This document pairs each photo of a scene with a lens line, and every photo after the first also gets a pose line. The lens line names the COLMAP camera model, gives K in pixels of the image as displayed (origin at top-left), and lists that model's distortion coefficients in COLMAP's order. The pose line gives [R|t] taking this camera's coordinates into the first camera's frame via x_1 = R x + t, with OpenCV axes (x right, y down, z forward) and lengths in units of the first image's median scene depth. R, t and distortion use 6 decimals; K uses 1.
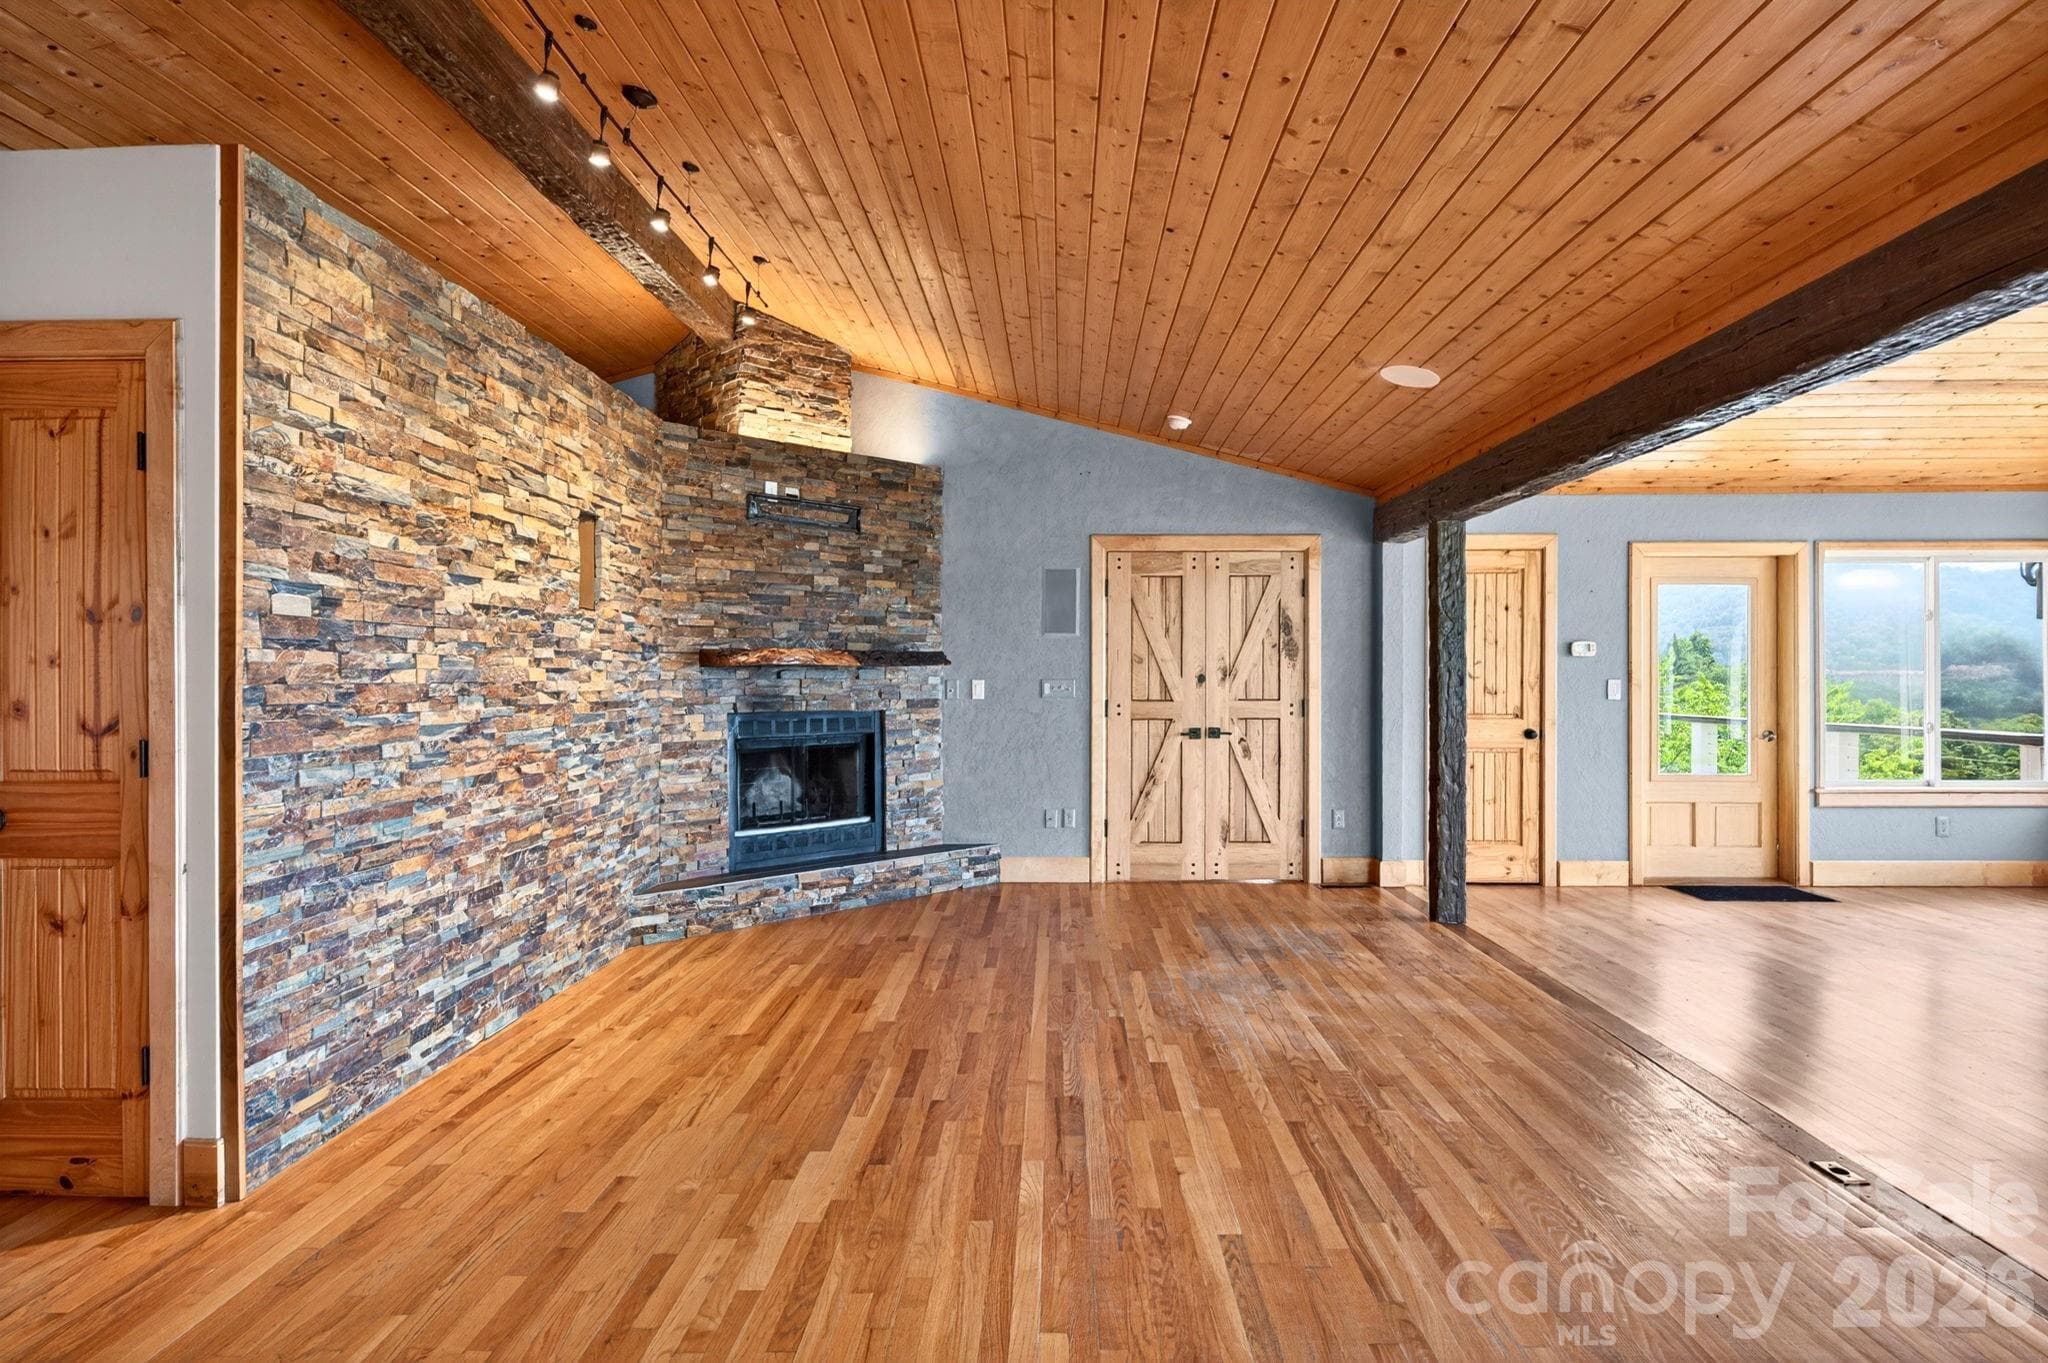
lens RADIAL K [[1069.9, 0, 1023.8], [0, 1069.9, 680.9], [0, 0, 1]] dist [0.002395, 0.000208]
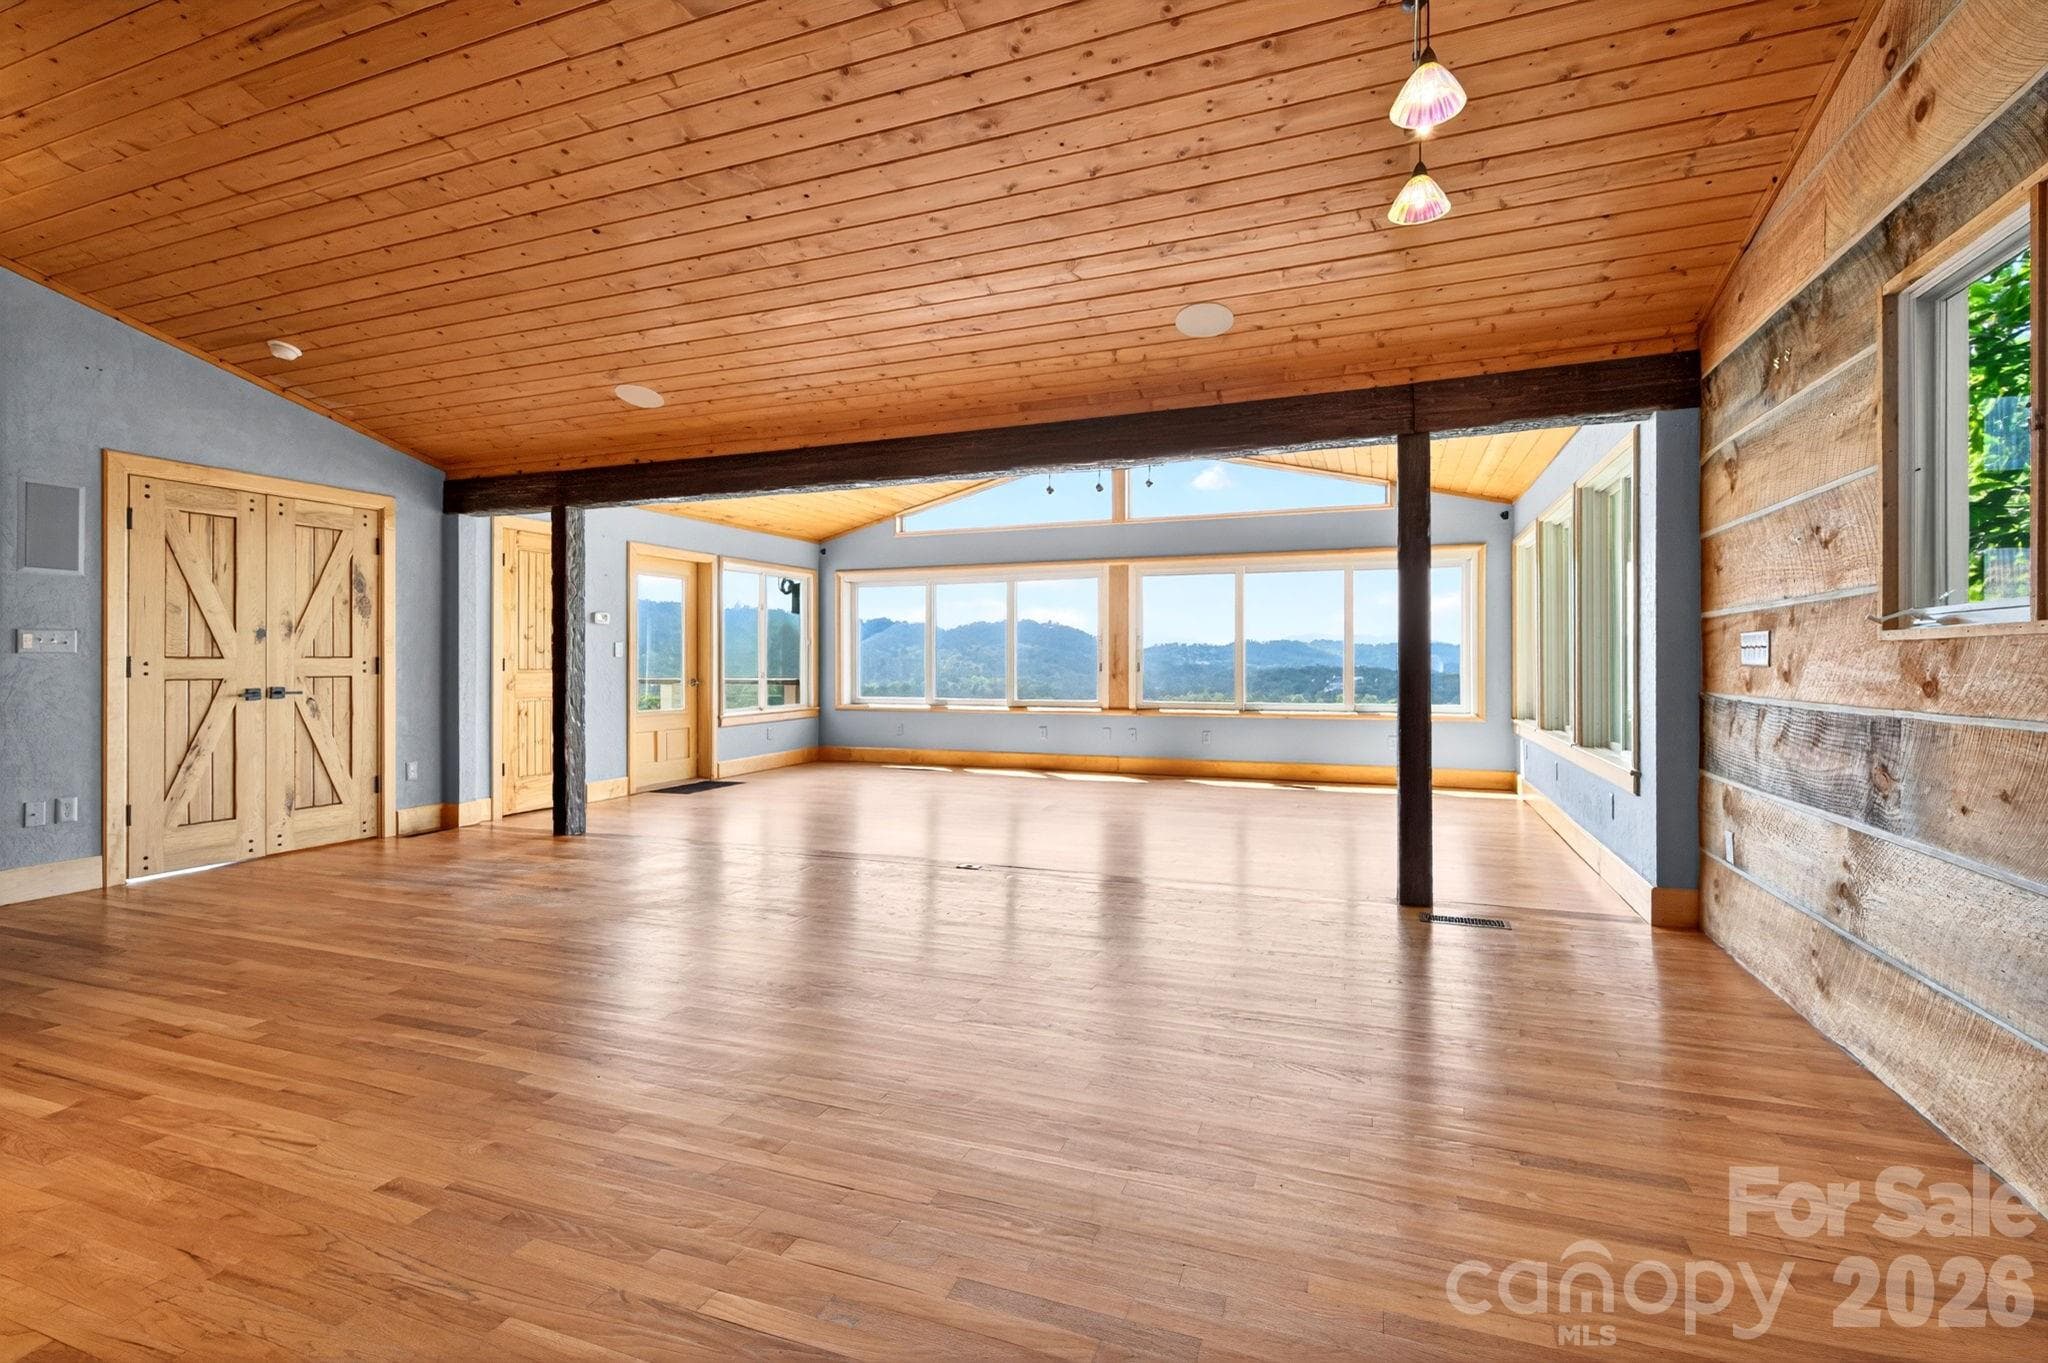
lens RADIAL K [[938.1, 0, 1039.3], [0, 938.1, 668.8], [0, 0, 1]] dist [-0.000727, 0.000699]
pose [[0.307083, -0.005452, 0.951667, -0.423790], [0.008935, 0.999956, 0.002846, 0.034400], [-0.951641, 0.007629, 0.307118, 0.143029]]
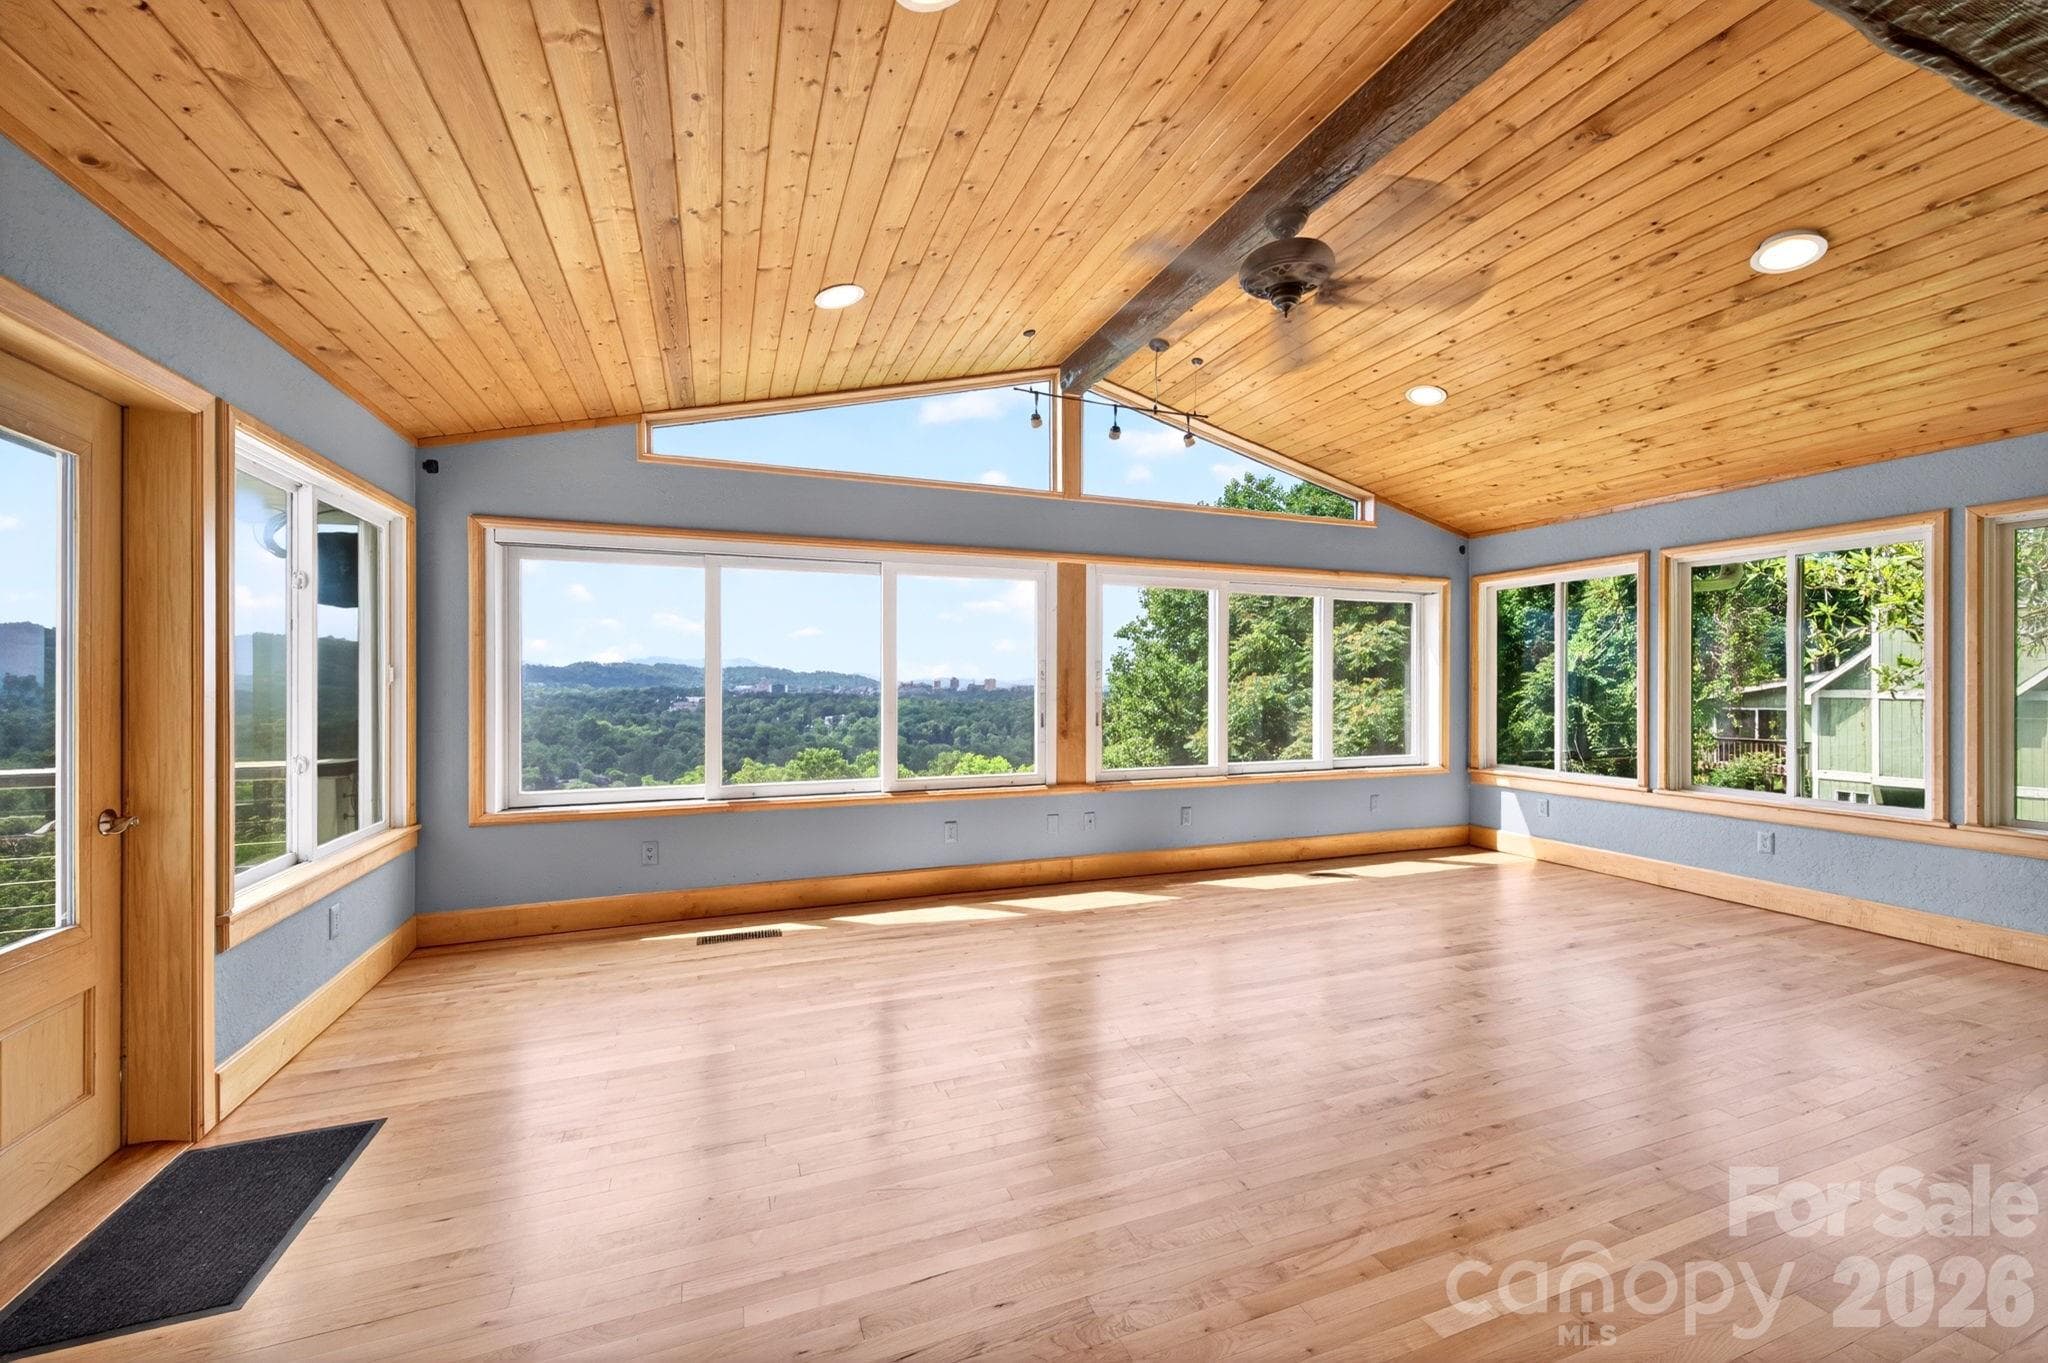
lens RADIAL K [[810.4, 0, 1041.0], [0, 810.4, 679.6], [0, 0, 1]] dist [0.007233, -0.000625]
pose [[-0.400047, 0.004814, 0.916482, 0.262588], [0.005040, 0.999983, -0.003052, -0.001399], [-0.916481, 0.003398, -0.400064, 0.827002]]
